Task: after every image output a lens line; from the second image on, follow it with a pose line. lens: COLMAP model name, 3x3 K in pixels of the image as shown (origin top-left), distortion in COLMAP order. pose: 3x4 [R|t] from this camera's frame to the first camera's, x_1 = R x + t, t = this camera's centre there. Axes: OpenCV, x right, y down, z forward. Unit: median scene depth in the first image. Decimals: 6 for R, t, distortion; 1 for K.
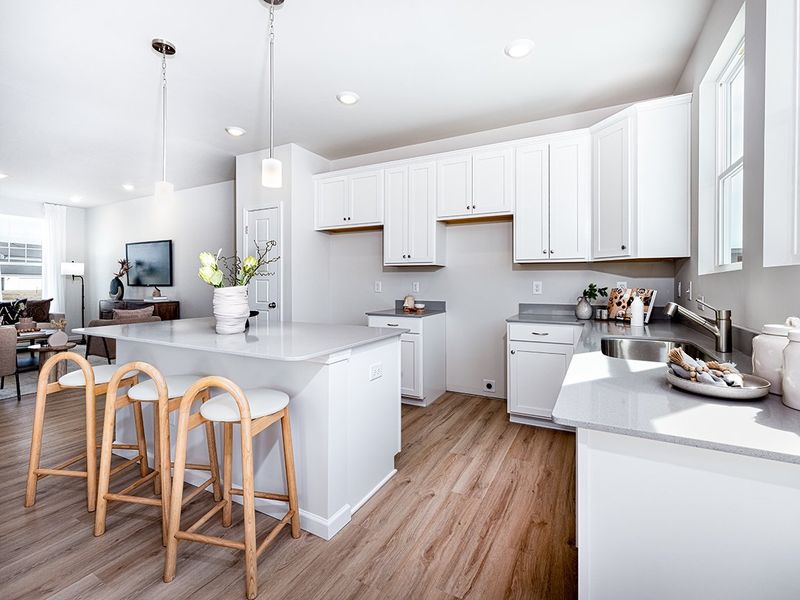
lens RADIAL K [[370.0, 0, 403.5], [0, 370.0, 289.6], [0, 0, 1]] dist [0.000594, 0.000493]
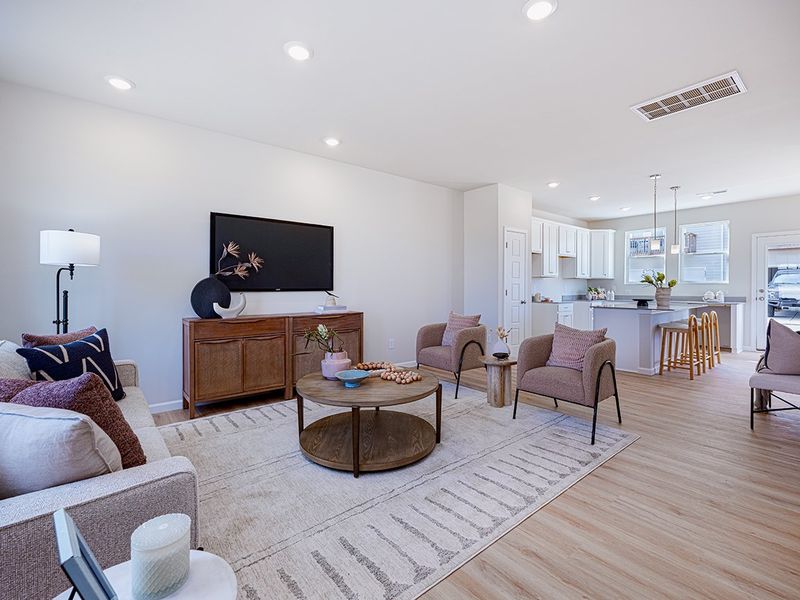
lens RADIAL K [[370.0, 0, 403.5], [0, 370.0, 289.6], [0, 0, 1]] dist [0.000594, 0.000493]
pose [[0.387973, -0.005942, 0.921651, -1.184317], [0.018833, 0.999822, -0.001481, -0.007228], [-0.921478, 0.017932, 0.388016, 0.563716]]
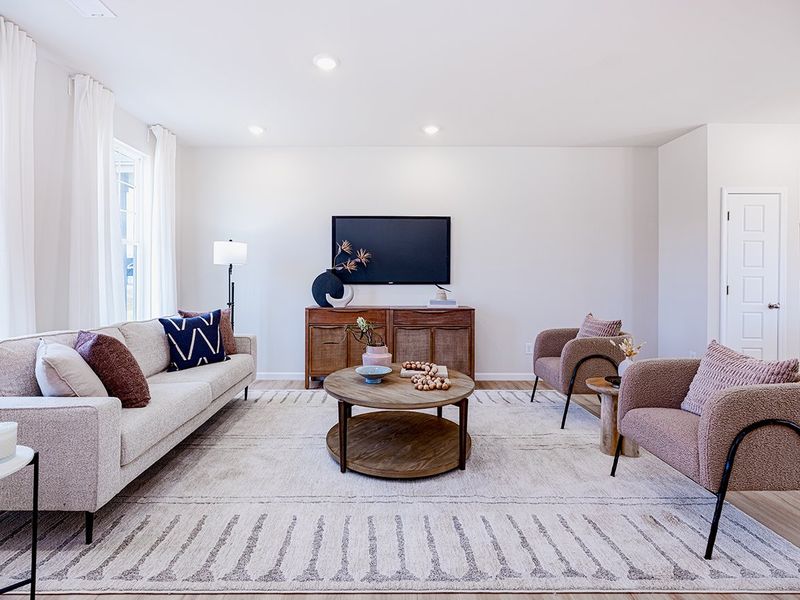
lens RADIAL K [[383.5, 0, 378.8], [0, 383.5, 278.0], [0, 0, 1]] dist [-0.001574, -0.000004]
pose [[0.886266, 0.004474, 0.463155, -1.023398], [0.006262, 0.999746, -0.021639, -0.005852], [-0.463134, 0.022078, 0.886013, 0.410378]]
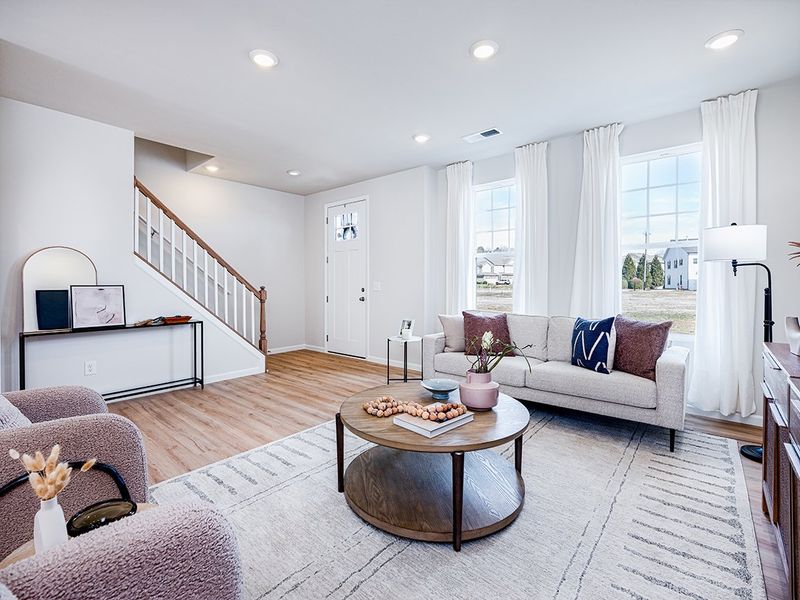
lens RADIAL K [[366.5, 0, 400.1], [0, 366.5, 286.5], [0, 0, 1]] dist [0.002111, 0.000216]
pose [[-0.218242, 0.011326, -0.975829, -0.496177], [-0.015809, 0.999760, 0.015139, -0.015087], [0.975767, 0.018731, -0.218011, 0.807547]]
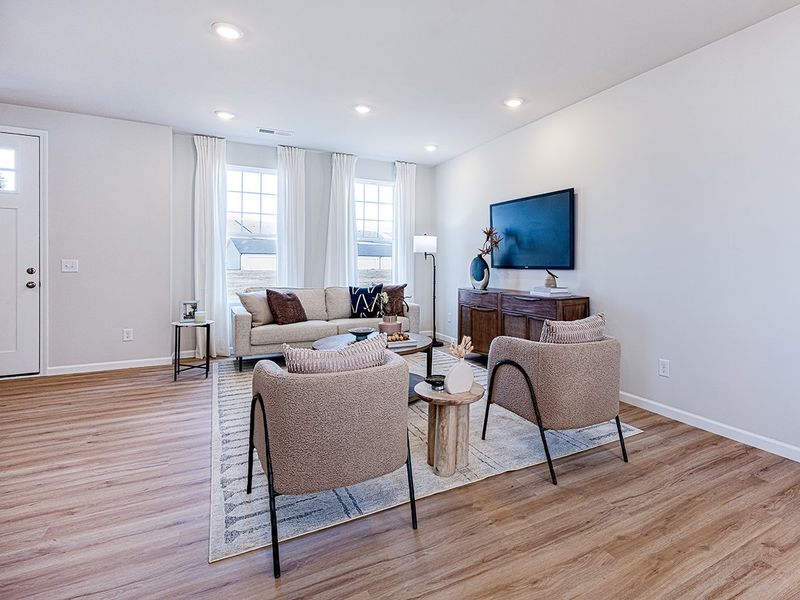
lens RADIAL K [[414.0, 0, 446.4], [0, 414.0, 265.2], [0, 0, 1]] dist [0.002613, 0.001020]
pose [[0.839412, 0.006483, -0.543457, -0.424021], [-0.016308, 0.999779, -0.013263, -0.004111], [0.543251, 0.019996, 0.839332, 0.344274]]
